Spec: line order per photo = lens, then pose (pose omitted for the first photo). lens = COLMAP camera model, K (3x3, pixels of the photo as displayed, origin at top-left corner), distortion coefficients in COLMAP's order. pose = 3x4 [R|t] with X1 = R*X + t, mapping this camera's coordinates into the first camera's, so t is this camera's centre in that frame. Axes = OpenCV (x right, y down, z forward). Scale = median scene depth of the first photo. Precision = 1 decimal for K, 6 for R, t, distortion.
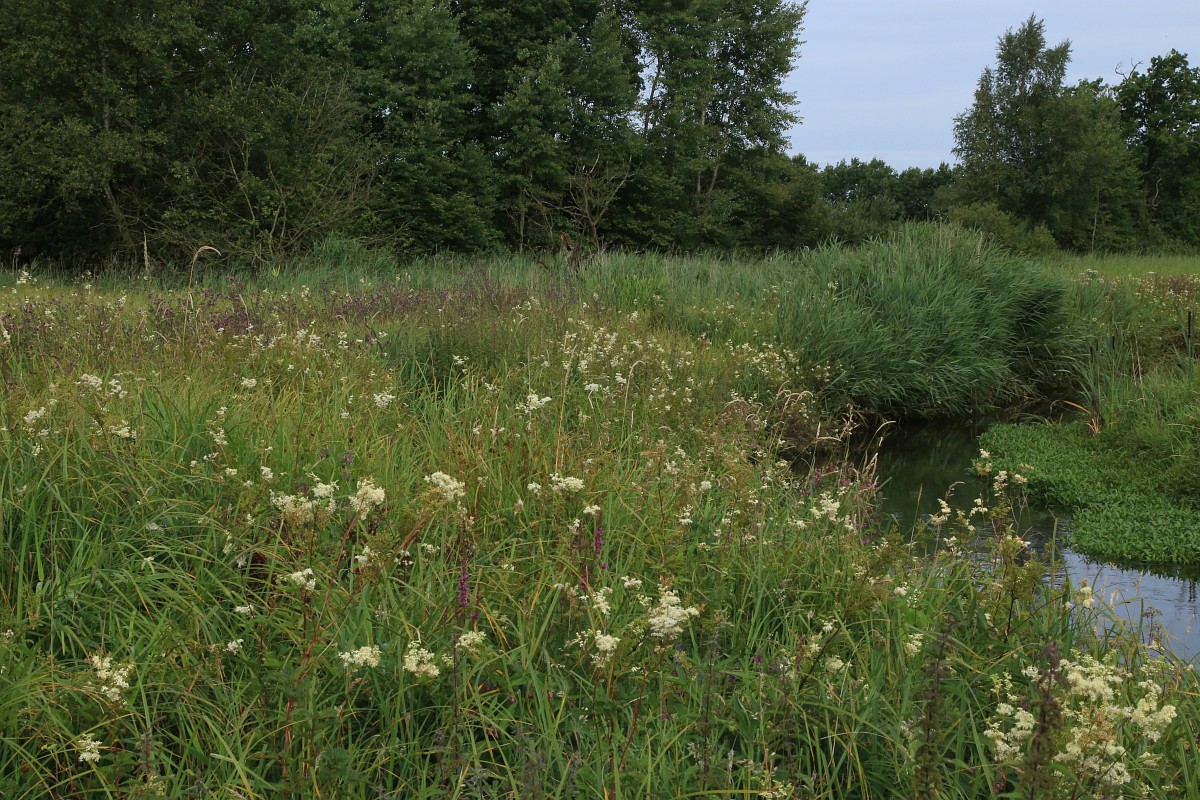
lens RADIAL K [[2215.8, 0, 598.6], [0, 2215.8, 395.0], [0, 0, 1]] dist [0.336570, 0.000000]
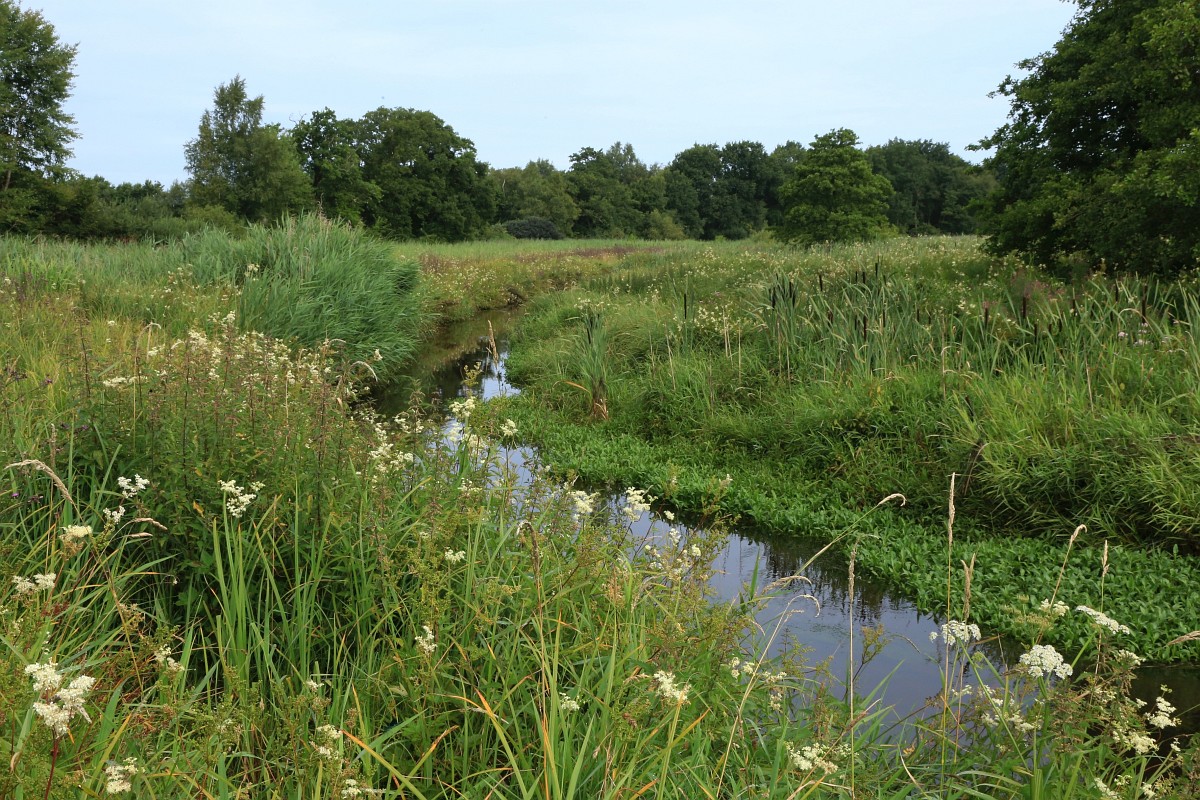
lens RADIAL K [[1405.3, 0, 600.4], [0, 1405.3, 390.0], [0, 0, 1]] dist [0.130493, 0.000000]
pose [[0.897236, -0.048823, 0.438843, -0.009829], [0.030607, 0.998355, 0.048492, -0.008265], [-0.440489, -0.030077, 0.897254, 0.122170]]
